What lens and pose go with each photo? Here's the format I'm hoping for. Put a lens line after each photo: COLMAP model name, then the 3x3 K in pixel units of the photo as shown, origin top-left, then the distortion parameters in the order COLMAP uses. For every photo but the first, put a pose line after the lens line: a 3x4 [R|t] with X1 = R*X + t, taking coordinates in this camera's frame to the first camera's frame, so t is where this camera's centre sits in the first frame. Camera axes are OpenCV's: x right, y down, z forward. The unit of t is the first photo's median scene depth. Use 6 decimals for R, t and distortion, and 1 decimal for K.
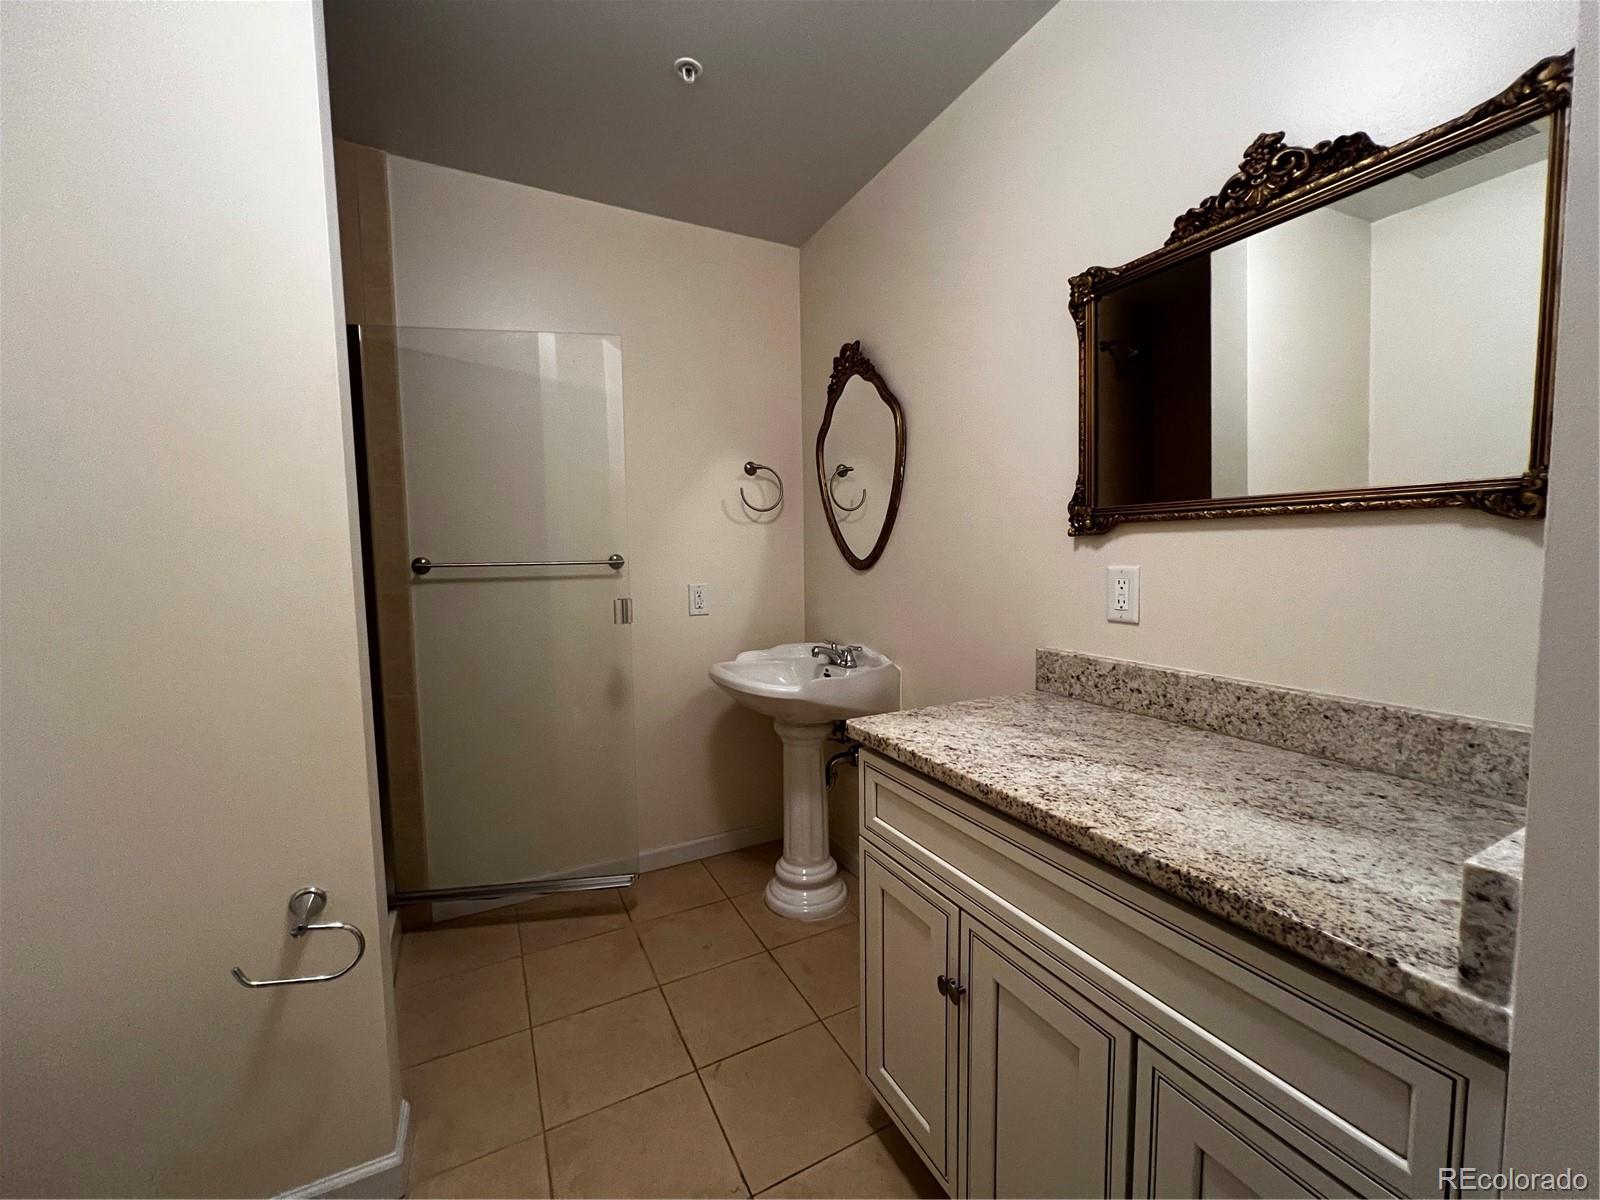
lens RADIAL K [[637.1, 0, 805.9], [0, 637.1, 599.5], [0, 0, 1]] dist [-0.000829, 0.000271]
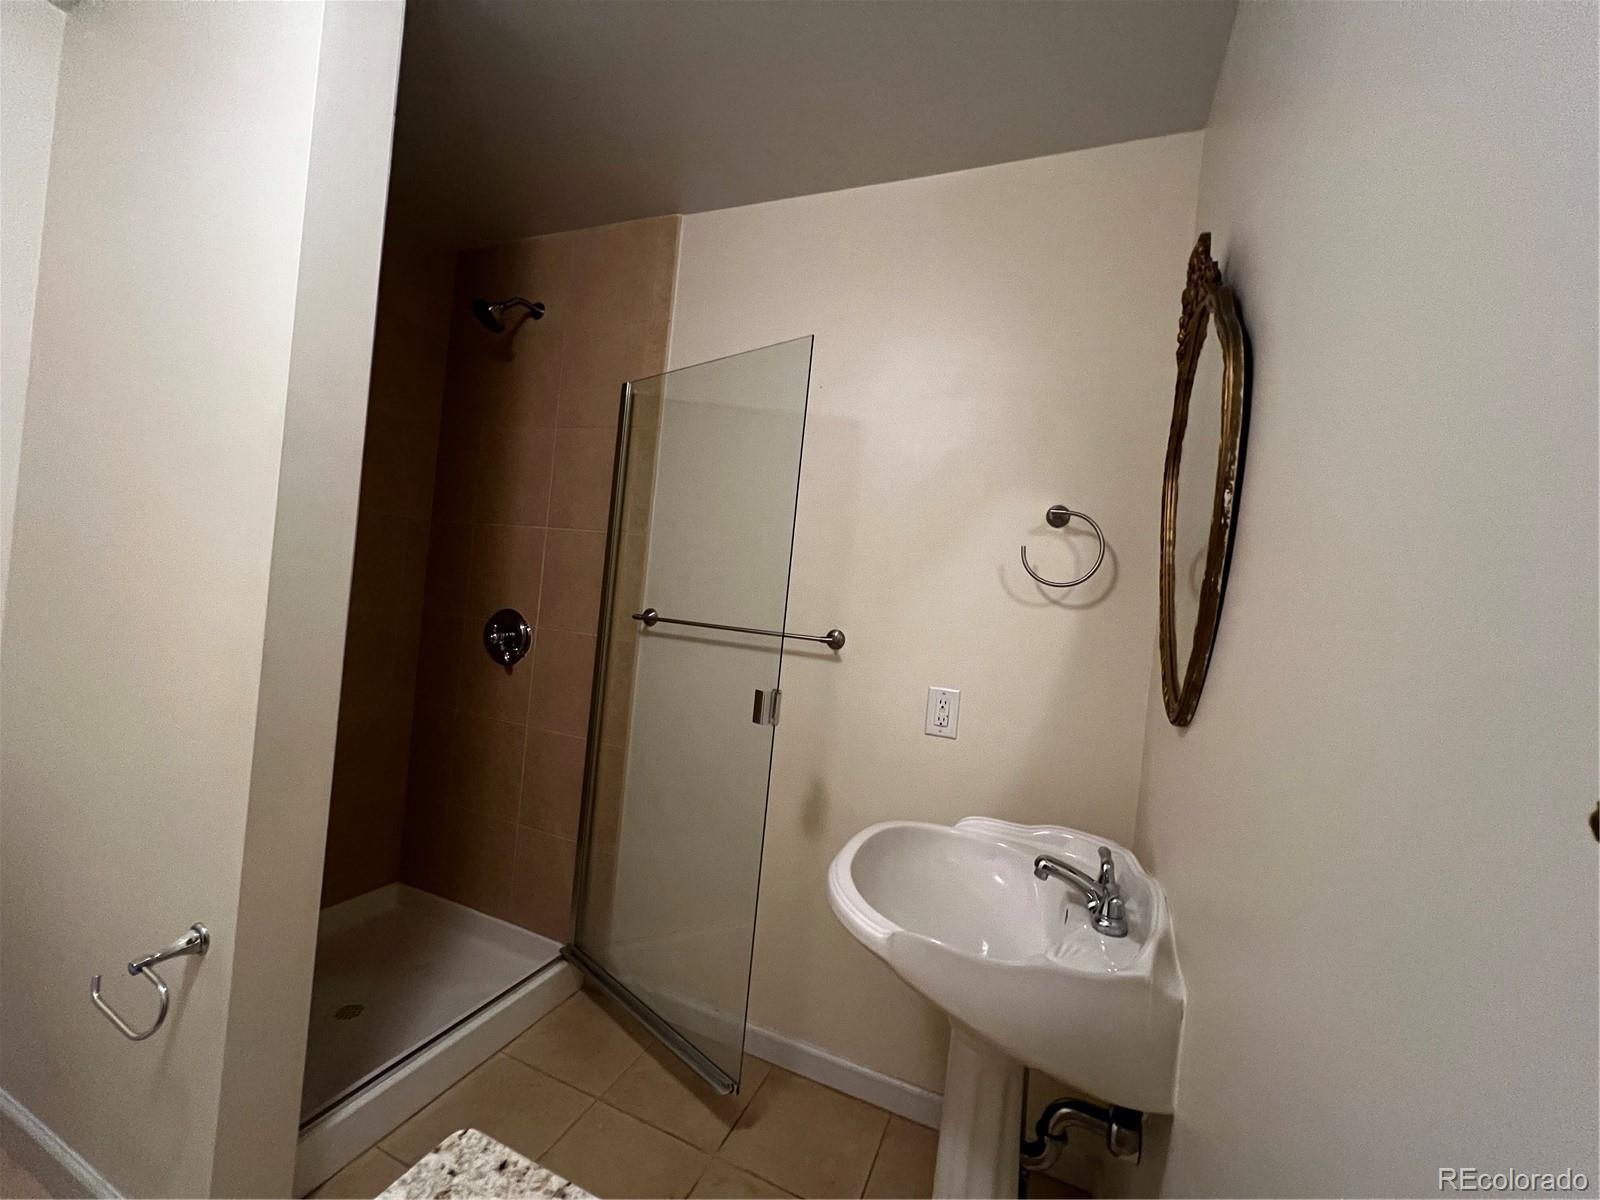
lens RADIAL K [[637.1, 0, 805.9], [0, 637.1, 599.5], [0, 0, 1]] dist [-0.000829, 0.000271]
pose [[0.634736, 0.079602, -0.768618, 0.255354], [-0.161818, 0.986318, -0.031484, -0.076851], [0.755596, 0.144361, 0.638933, 0.488697]]
